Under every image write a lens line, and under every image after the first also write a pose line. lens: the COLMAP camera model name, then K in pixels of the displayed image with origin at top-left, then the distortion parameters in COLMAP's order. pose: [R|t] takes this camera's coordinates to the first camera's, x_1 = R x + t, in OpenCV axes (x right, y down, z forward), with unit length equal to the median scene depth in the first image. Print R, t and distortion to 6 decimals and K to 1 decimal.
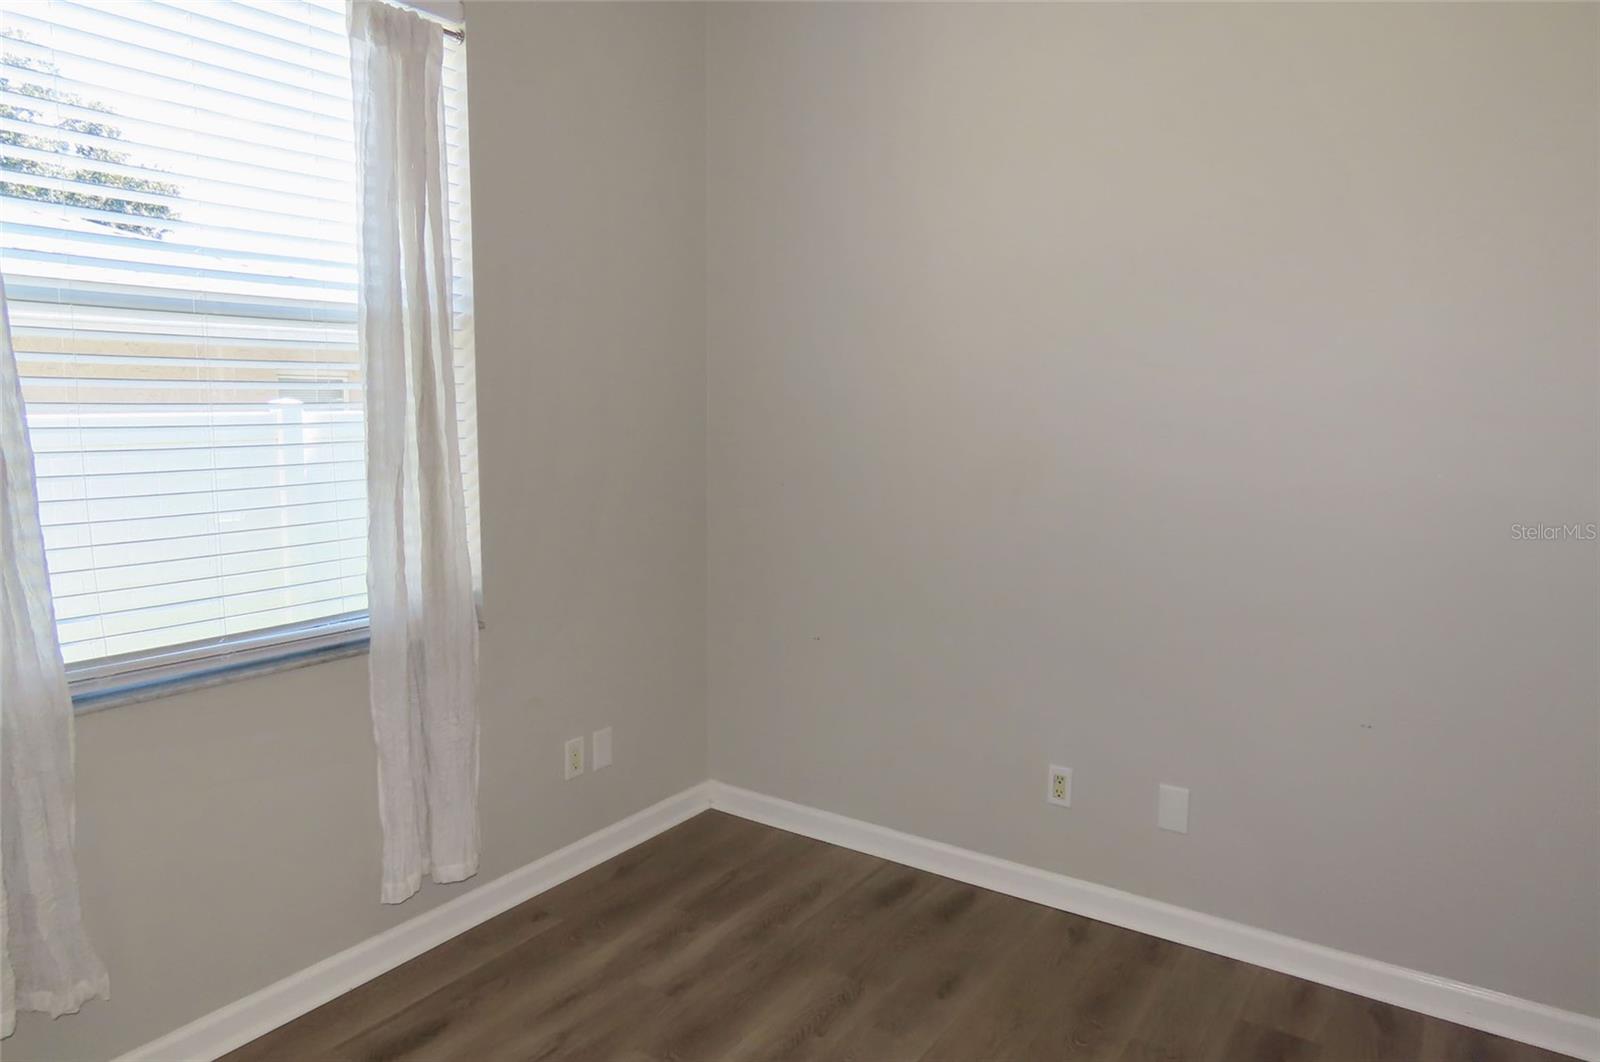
lens RADIAL K [[1024.4, 0, 789.6], [0, 1024.4, 530.4], [0, 0, 1]] dist [-0.003874, 0.001321]
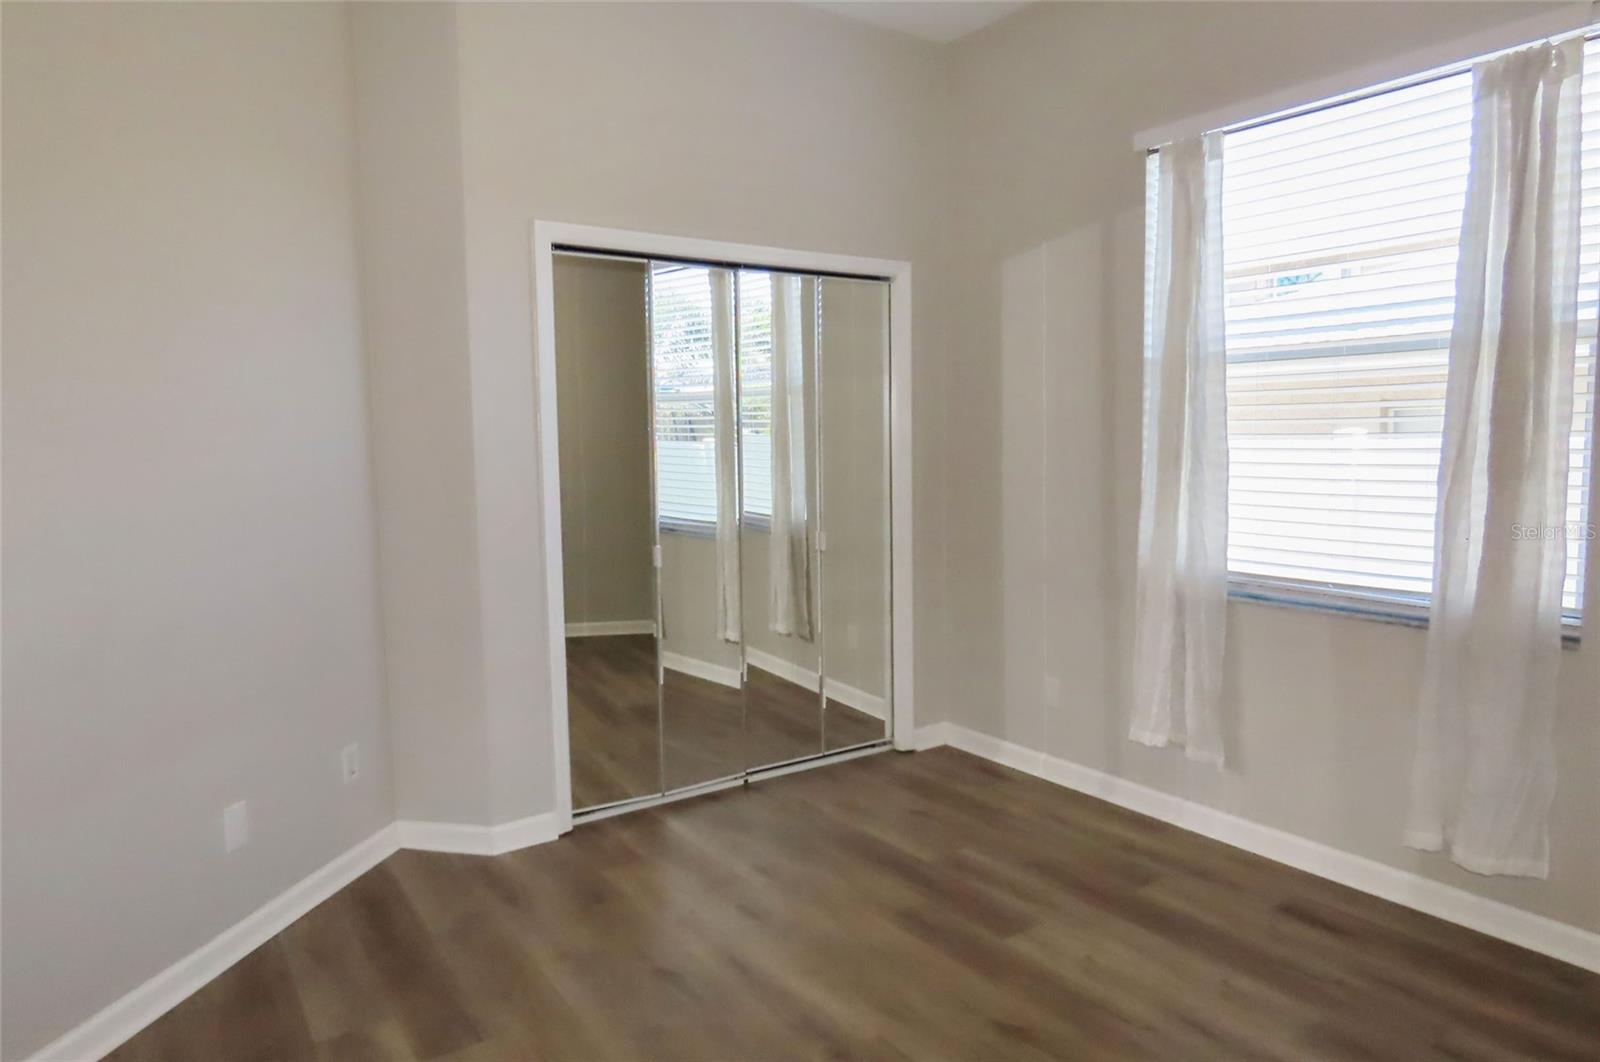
lens RADIAL K [[1024.4, 0, 789.6], [0, 1024.4, 530.4], [0, 0, 1]] dist [-0.003874, 0.001321]
pose [[-0.359174, 0.111219, -0.926620, 0.932220], [-0.082868, 0.985151, 0.150366, -0.109542], [0.929584, 0.130795, -0.344624, 0.724505]]
